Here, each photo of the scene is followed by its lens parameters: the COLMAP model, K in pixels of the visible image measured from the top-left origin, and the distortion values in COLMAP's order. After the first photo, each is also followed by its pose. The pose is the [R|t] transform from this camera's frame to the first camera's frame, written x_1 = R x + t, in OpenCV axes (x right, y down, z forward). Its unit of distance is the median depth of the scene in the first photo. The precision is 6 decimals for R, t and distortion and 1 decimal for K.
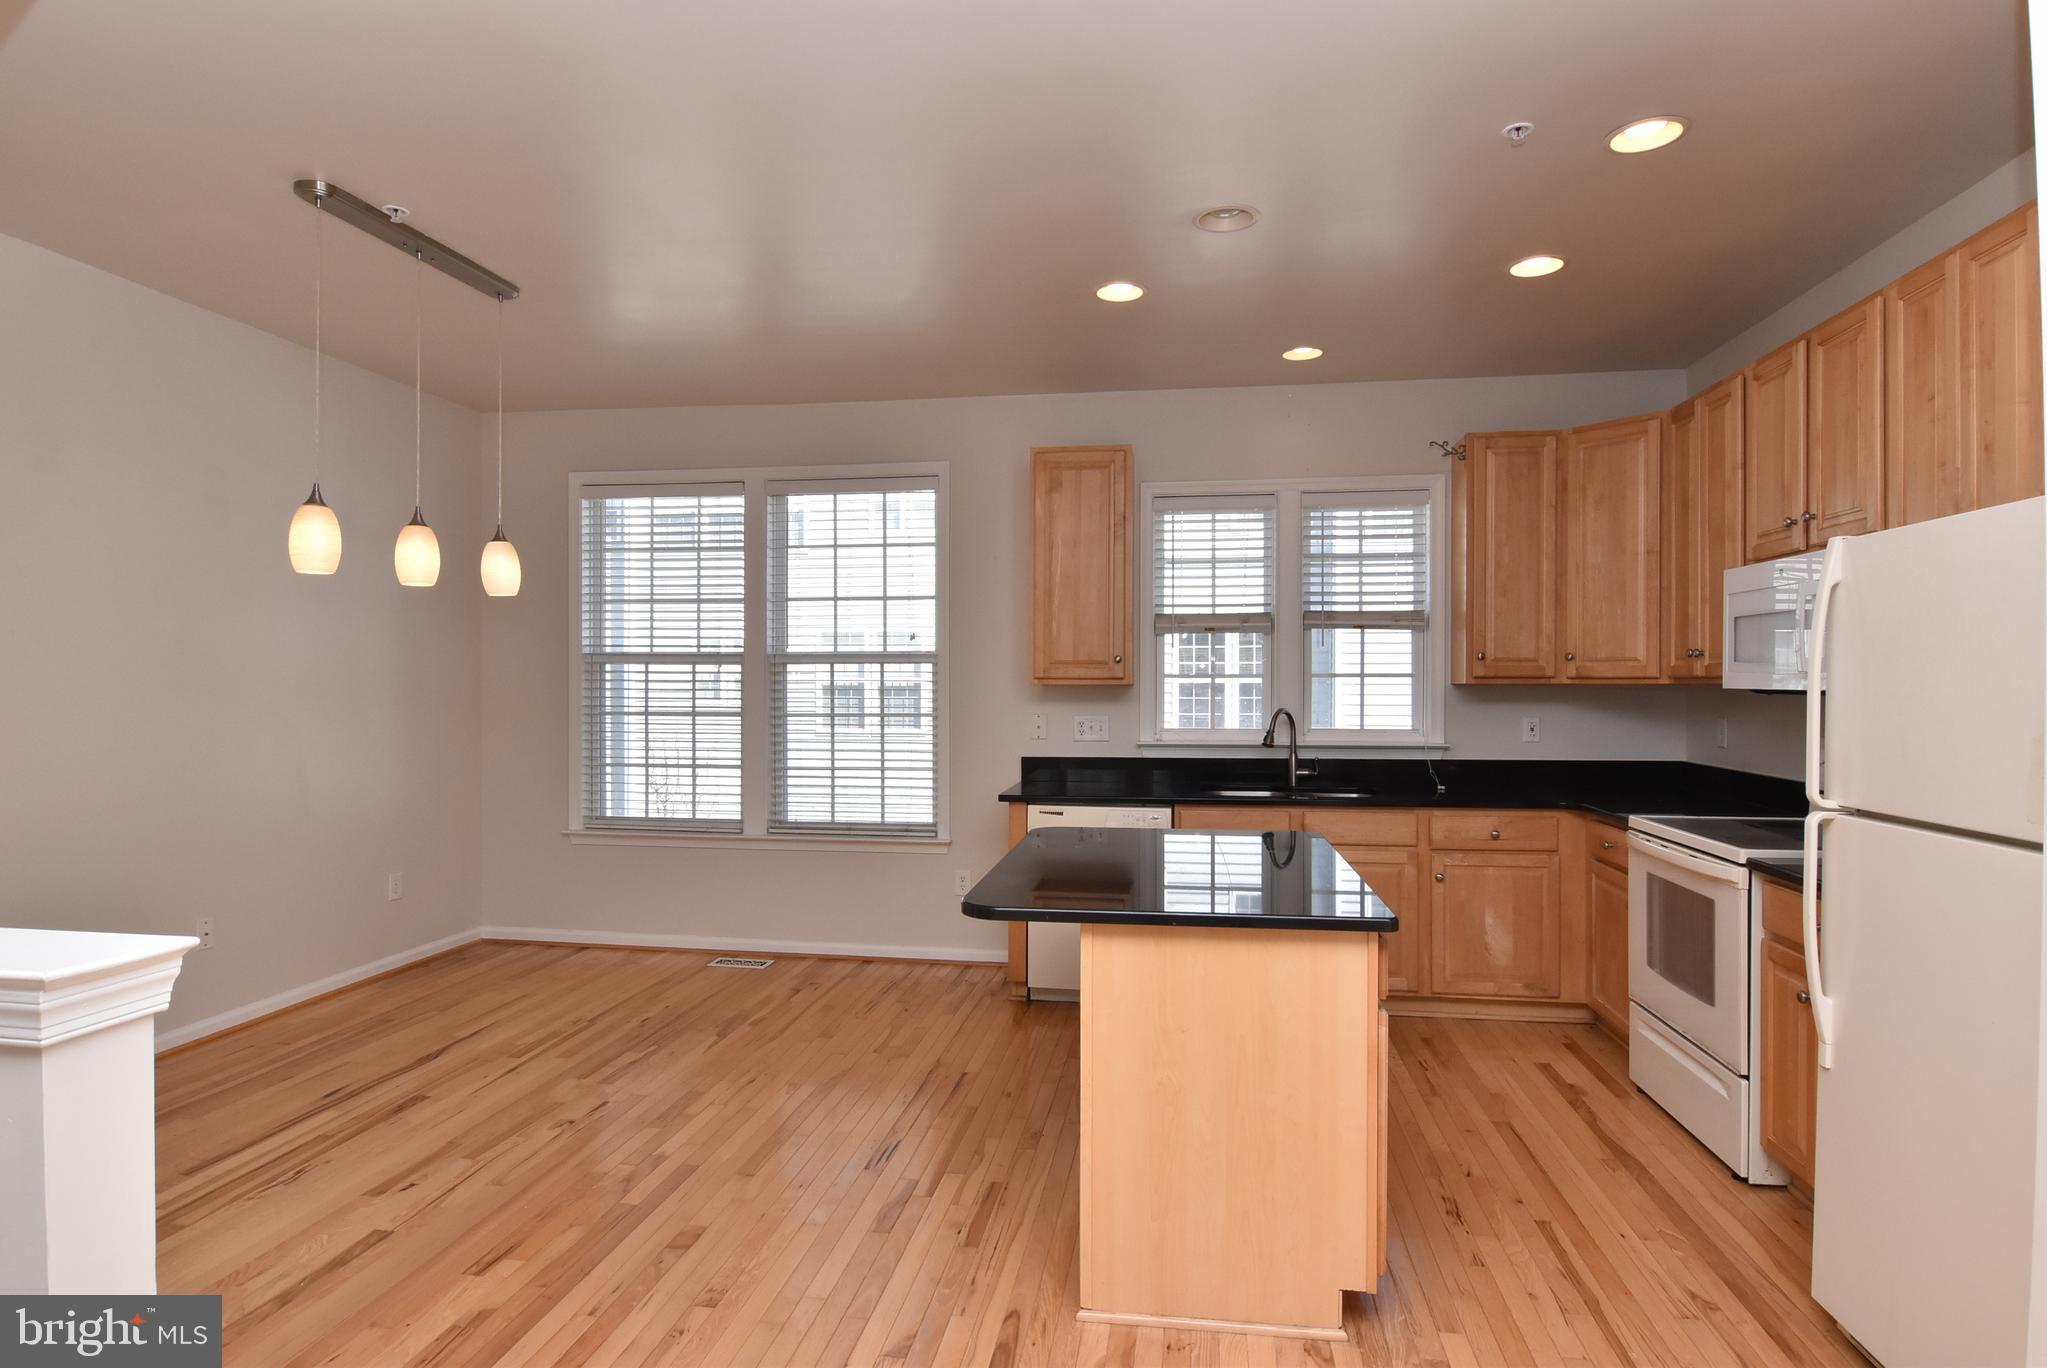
lens RADIAL K [[1101.6, 0, 1033.3], [0, 1101.6, 683.0], [0, 0, 1]] dist [0.027488, -0.027297]
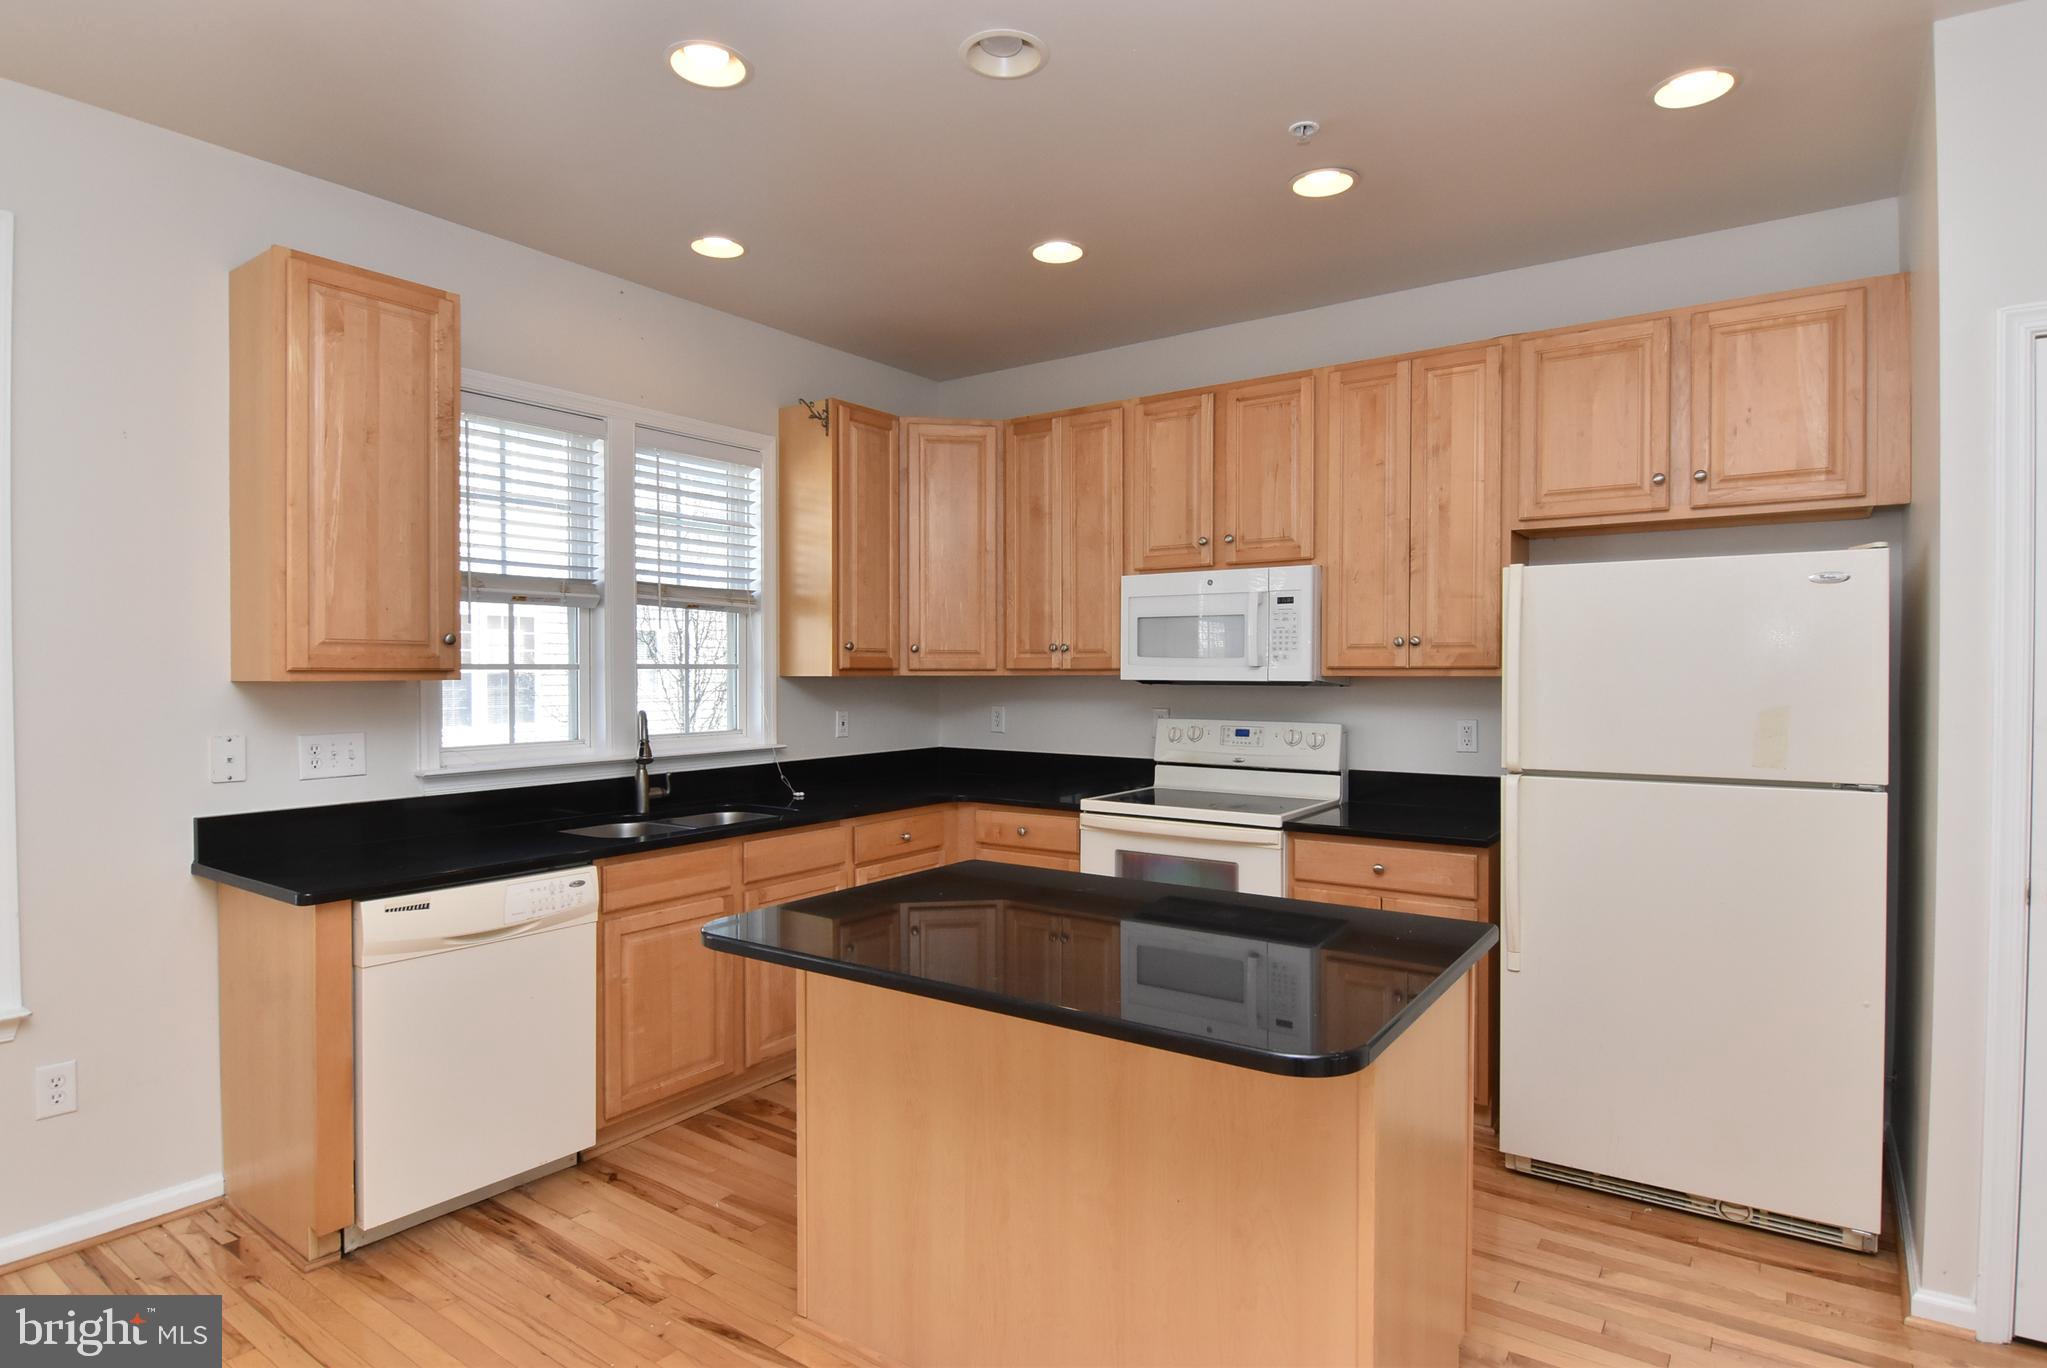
lens RADIAL K [[1101.6, 0, 1033.3], [0, 1101.6, 683.0], [0, 0, 1]] dist [0.027488, -0.027297]
pose [[0.447128, -0.011285, 0.894399, -0.317912], [0.000867, 0.999925, 0.012183, -0.004259], [-0.894469, -0.004672, 0.447105, 0.418657]]
